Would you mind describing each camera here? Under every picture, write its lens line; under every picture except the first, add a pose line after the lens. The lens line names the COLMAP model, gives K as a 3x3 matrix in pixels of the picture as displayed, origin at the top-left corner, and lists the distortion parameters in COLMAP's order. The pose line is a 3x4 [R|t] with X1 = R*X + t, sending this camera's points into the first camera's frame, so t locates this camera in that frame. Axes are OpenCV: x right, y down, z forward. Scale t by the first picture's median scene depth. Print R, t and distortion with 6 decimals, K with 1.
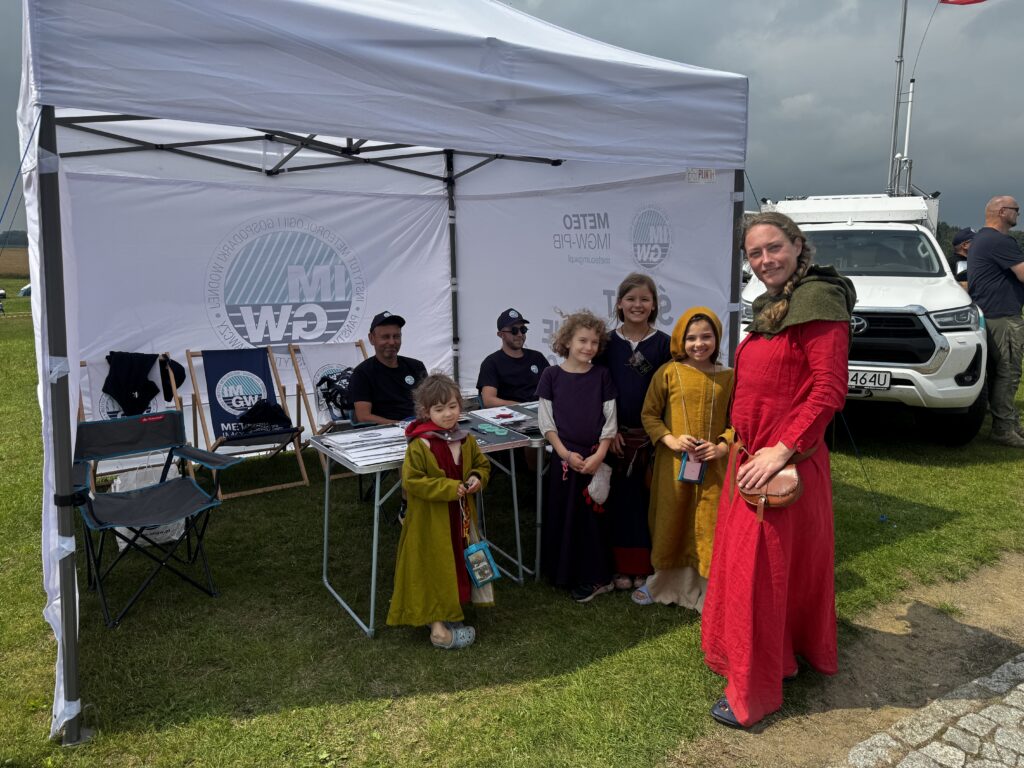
lens RADIAL K [[730.3, 0, 514.2], [0, 730.3, 385.3], [0, 0, 1]] dist [0.003405, 0.001031]
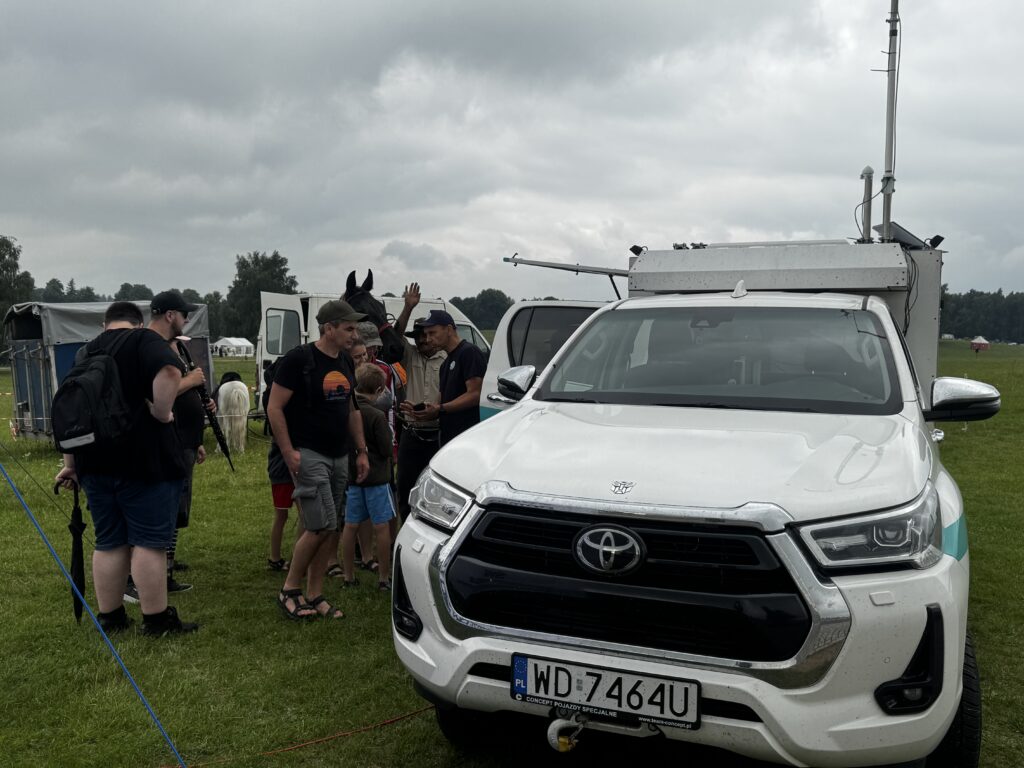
lens RADIAL K [[968.0, 0, 510.4], [0, 968.0, 385.8], [0, 0, 1]] dist [0.003018, 0.000000]
pose [[0.999903, 0.013896, 0.000064, 0.411397], [-0.013800, 0.993526, -0.112761, -0.111367], [-0.001631, 0.112749, 0.993622, 0.480261]]
